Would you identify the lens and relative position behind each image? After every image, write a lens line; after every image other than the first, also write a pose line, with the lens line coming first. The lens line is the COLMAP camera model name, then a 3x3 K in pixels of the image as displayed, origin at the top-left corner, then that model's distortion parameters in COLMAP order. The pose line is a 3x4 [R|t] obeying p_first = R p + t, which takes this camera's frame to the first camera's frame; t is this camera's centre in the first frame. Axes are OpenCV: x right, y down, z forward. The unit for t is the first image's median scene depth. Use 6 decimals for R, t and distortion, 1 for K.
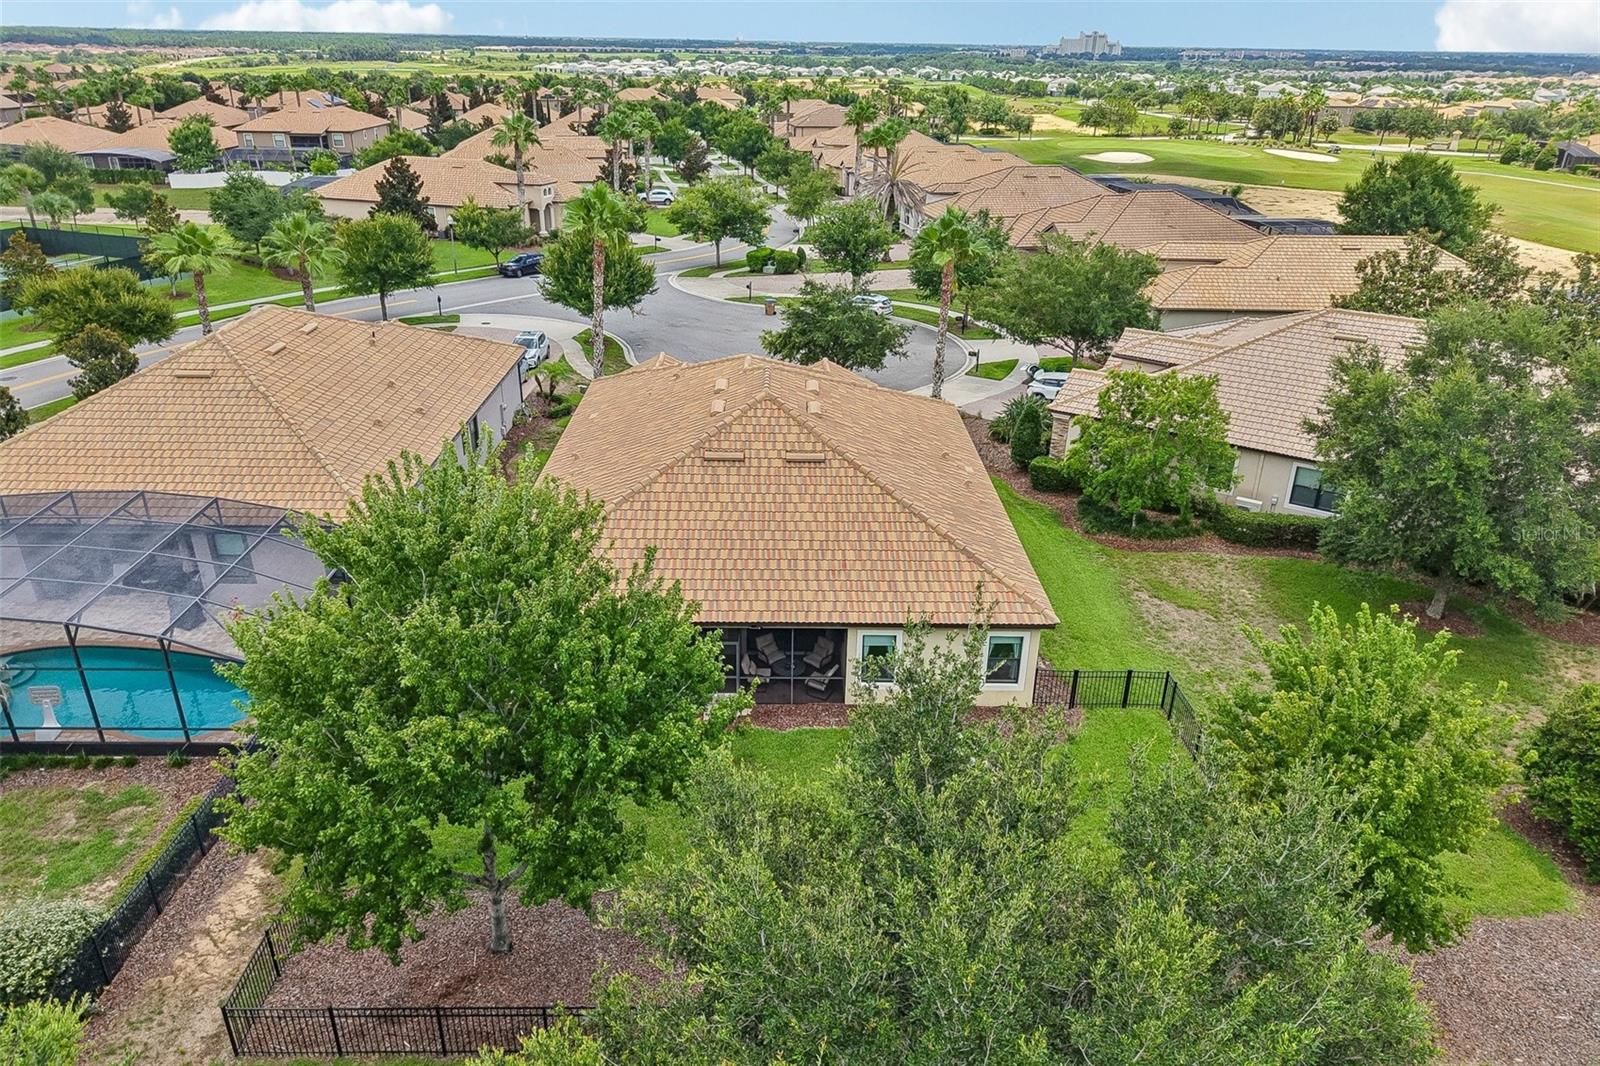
lens RADIAL K [[1084.7, 0, 800.0], [0, 1084.7, 533.0], [0, 0, 1]] dist [-0.001140, 0.001944]
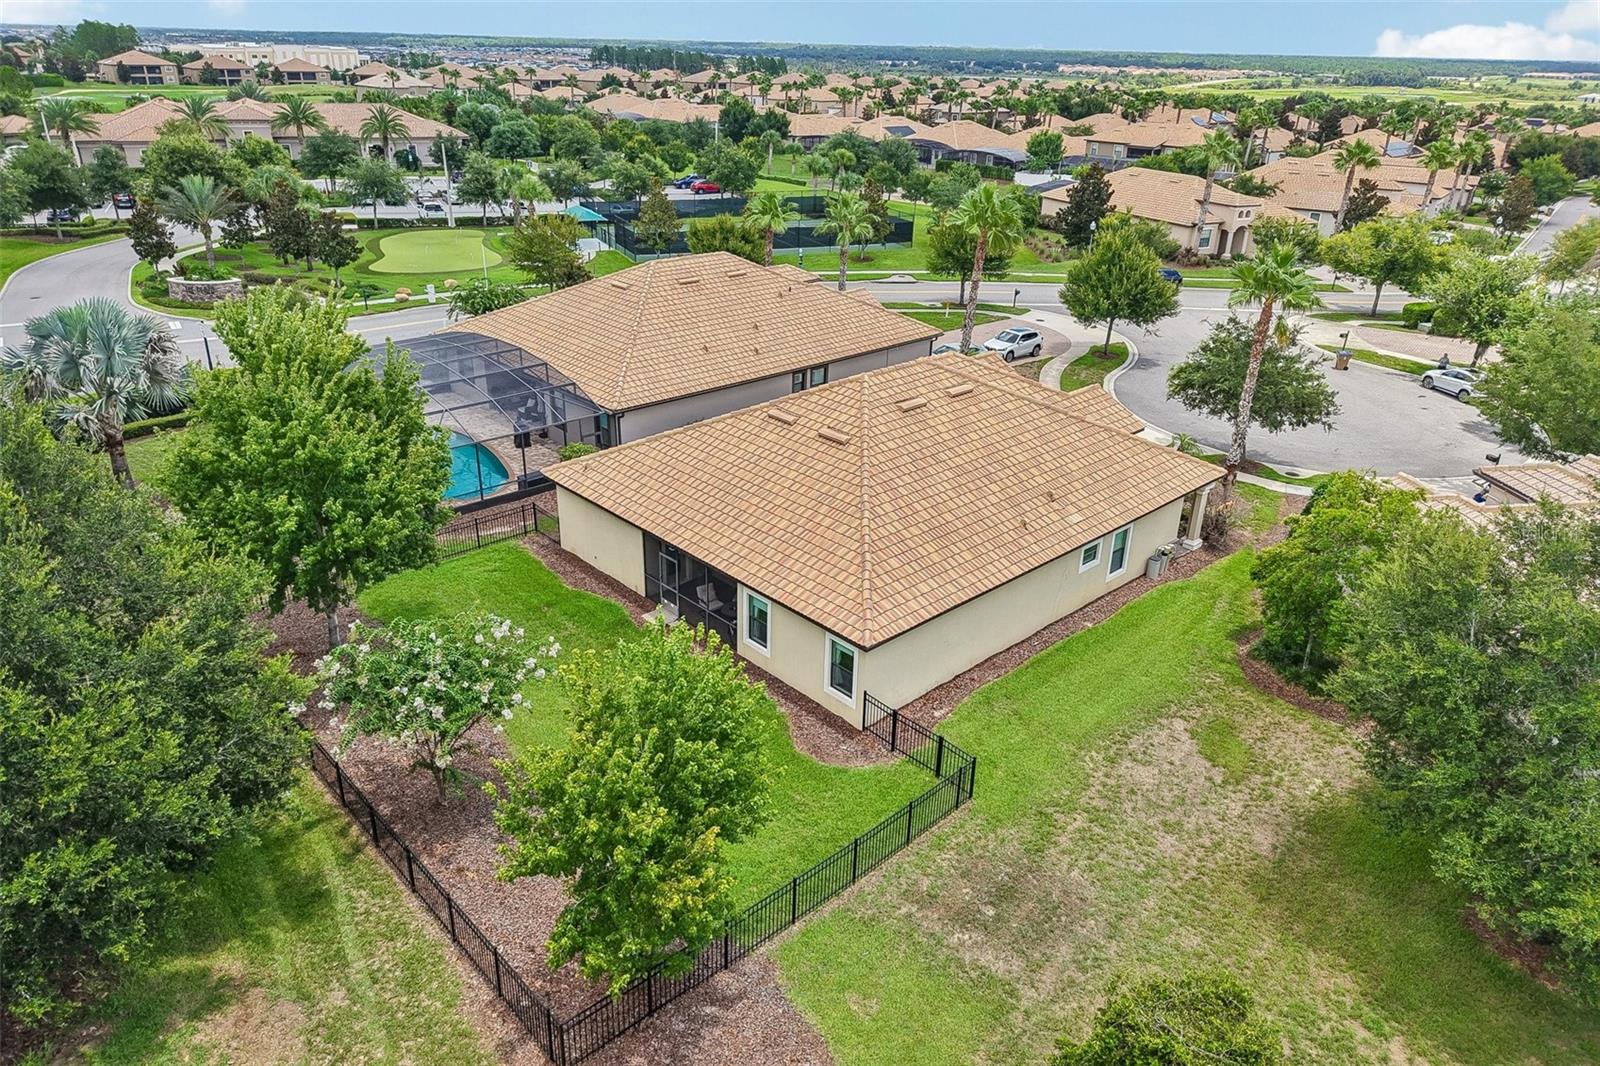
lens RADIAL K [[1084.7, 0, 800.0], [0, 1084.7, 533.0], [0, 0, 1]] dist [-0.001140, 0.001944]
pose [[0.668488, 0.301963, -0.679663, 0.265868], [-0.314992, 0.942807, 0.109061, -0.031238], [0.673724, 0.141183, 0.725371, 0.083232]]
